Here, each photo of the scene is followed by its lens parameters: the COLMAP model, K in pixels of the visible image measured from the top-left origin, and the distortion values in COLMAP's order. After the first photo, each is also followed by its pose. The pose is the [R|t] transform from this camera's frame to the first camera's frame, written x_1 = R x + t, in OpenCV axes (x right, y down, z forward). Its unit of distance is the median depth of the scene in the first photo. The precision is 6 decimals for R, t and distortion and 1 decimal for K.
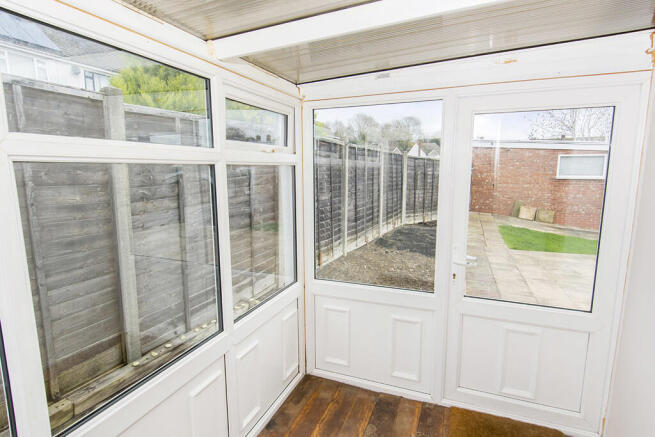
lens RADIAL K [[347.6, 0, 323.6], [0, 347.6, 218.6], [0, 0, 1]] dist [0.003970, -0.003315]
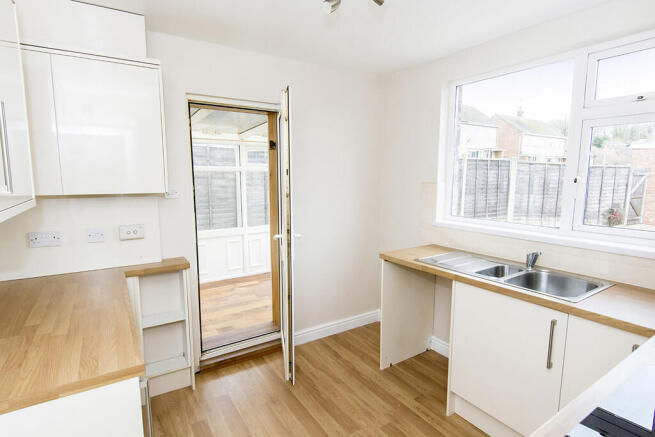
lens RADIAL K [[347.6, 0, 326.5], [0, 347.6, 220.5], [0, 0, 1]] dist [0.003970, -0.003315]
pose [[0.825746, 0.076475, -0.558834, 0.357967], [-0.082143, 0.996508, 0.014993, 0.029713], [0.558029, 0.033524, 0.829144, -0.196900]]
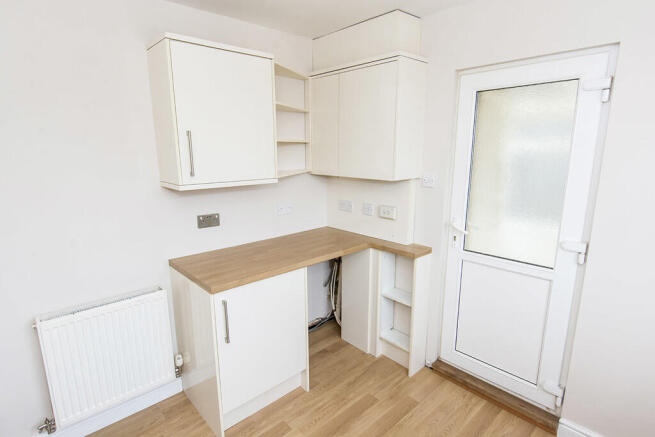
lens RADIAL K [[347.6, 0, 326.5], [0, 347.6, 220.3], [0, 0, 1]] dist [0.003970, -0.003315]
pose [[-0.415731, 0.192694, -0.888840, 0.378543], [-0.124338, 0.956080, 0.265427, -0.006907], [0.900948, 0.220863, -0.373513, -0.020279]]
